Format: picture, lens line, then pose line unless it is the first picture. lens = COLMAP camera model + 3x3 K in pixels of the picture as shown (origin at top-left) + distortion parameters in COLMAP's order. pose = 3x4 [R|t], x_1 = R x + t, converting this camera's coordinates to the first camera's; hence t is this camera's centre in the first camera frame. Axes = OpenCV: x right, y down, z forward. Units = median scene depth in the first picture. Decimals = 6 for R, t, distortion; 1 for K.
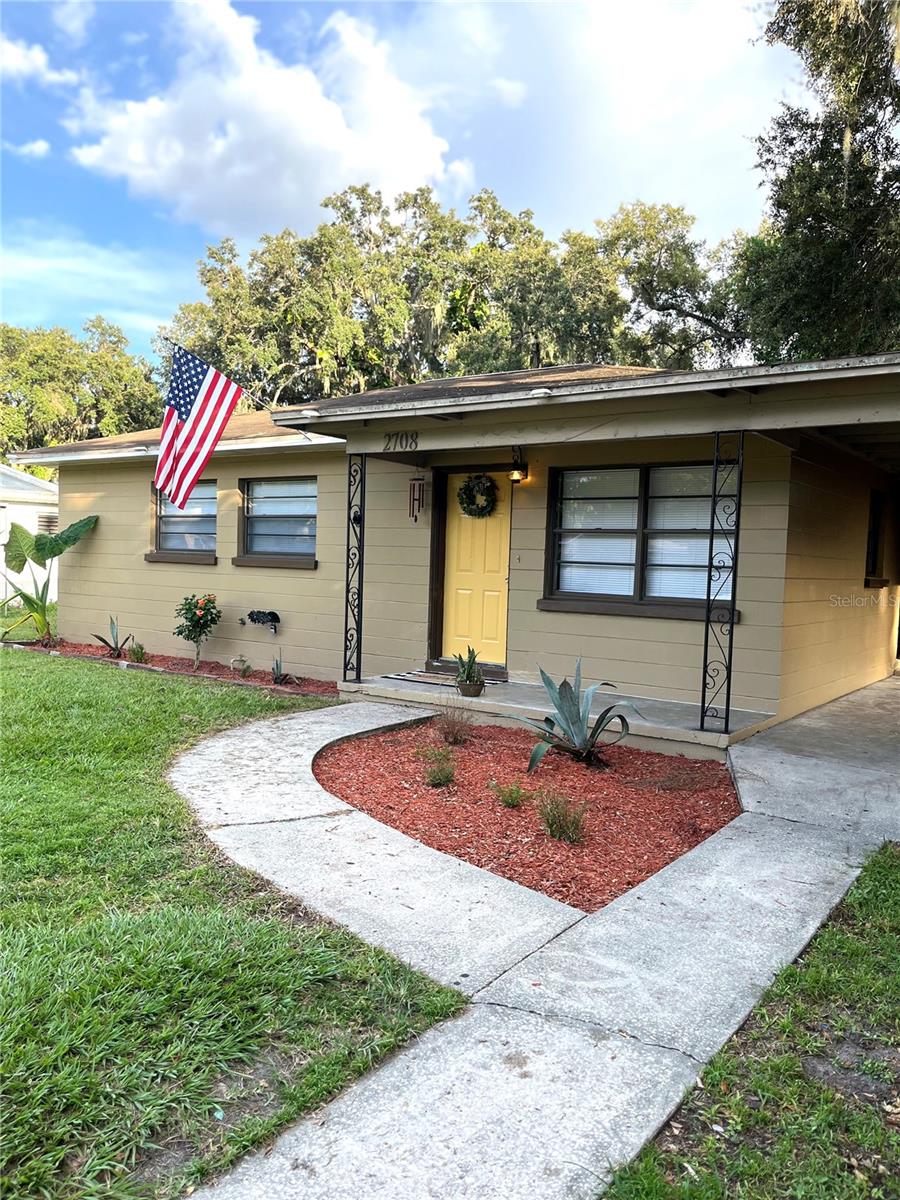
lens RADIAL K [[910.2, 0, 443.2], [0, 910.2, 611.7], [0, 0, 1]] dist [0.027281, -0.000594]
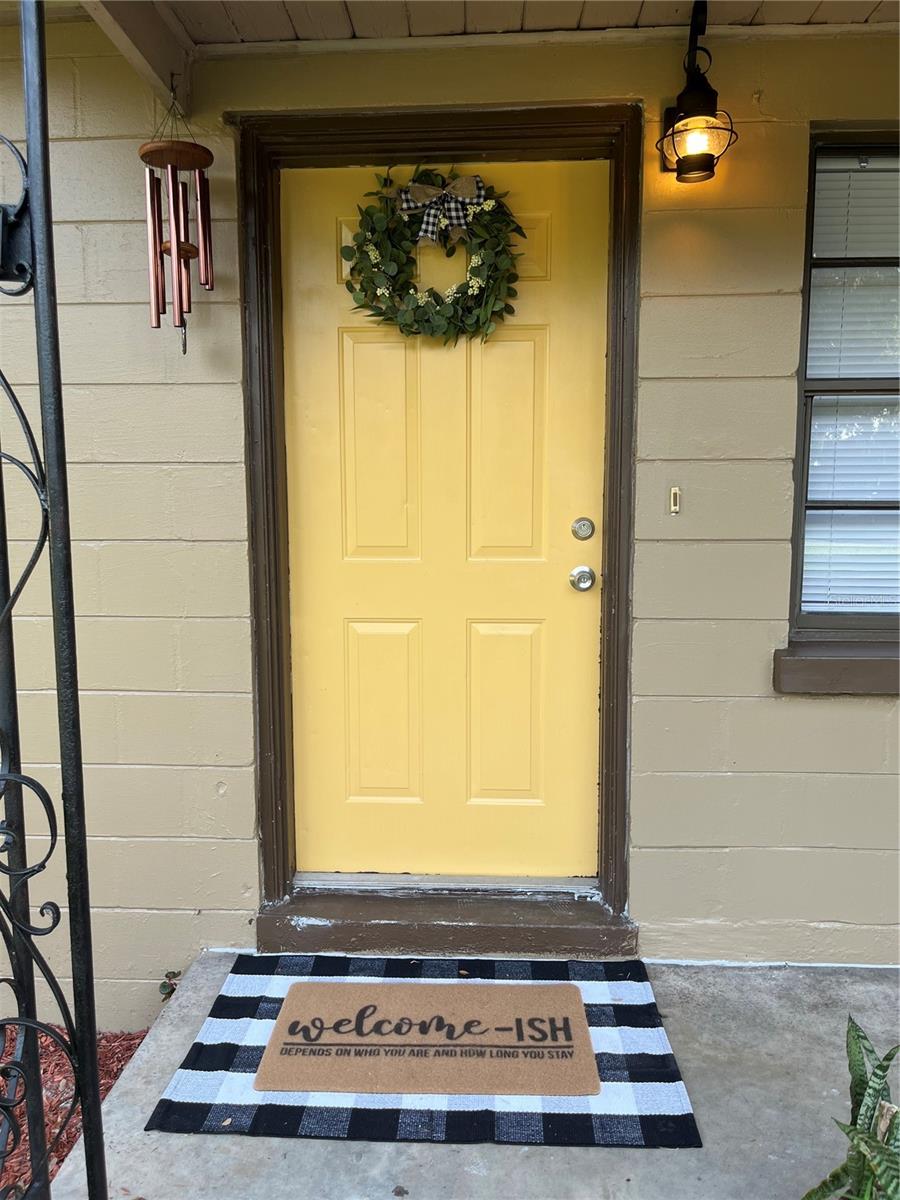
lens RADIAL K [[934.7, 0, 450.0], [0, 934.7, 600.0], [0, 0, 1]] dist [0.005172, 0.000429]
pose [[0.837632, -0.102546, 0.536523, -0.030914], [0.059263, 0.993483, 0.097361, -0.016222], [-0.543011, -0.049757, 0.838250, 0.220847]]
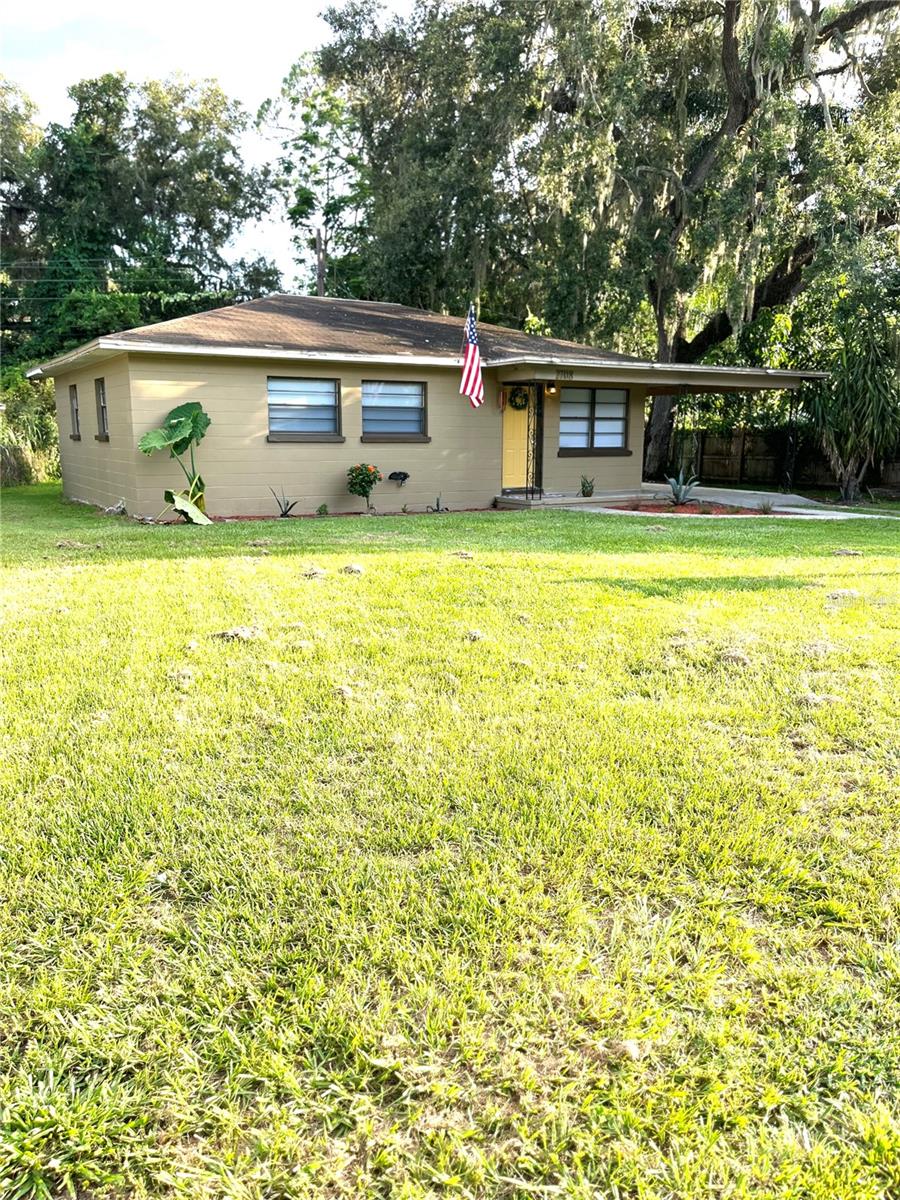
lens RADIAL K [[934.7, 0, 450.0], [0, 934.7, 600.0], [0, 0, 1]] dist [0.005172, 0.000429]
pose [[0.372271, -0.194330, 0.907552, -0.530019], [0.063967, 0.980881, 0.183793, -0.023934], [-0.925917, -0.010367, 0.377584, 0.113748]]
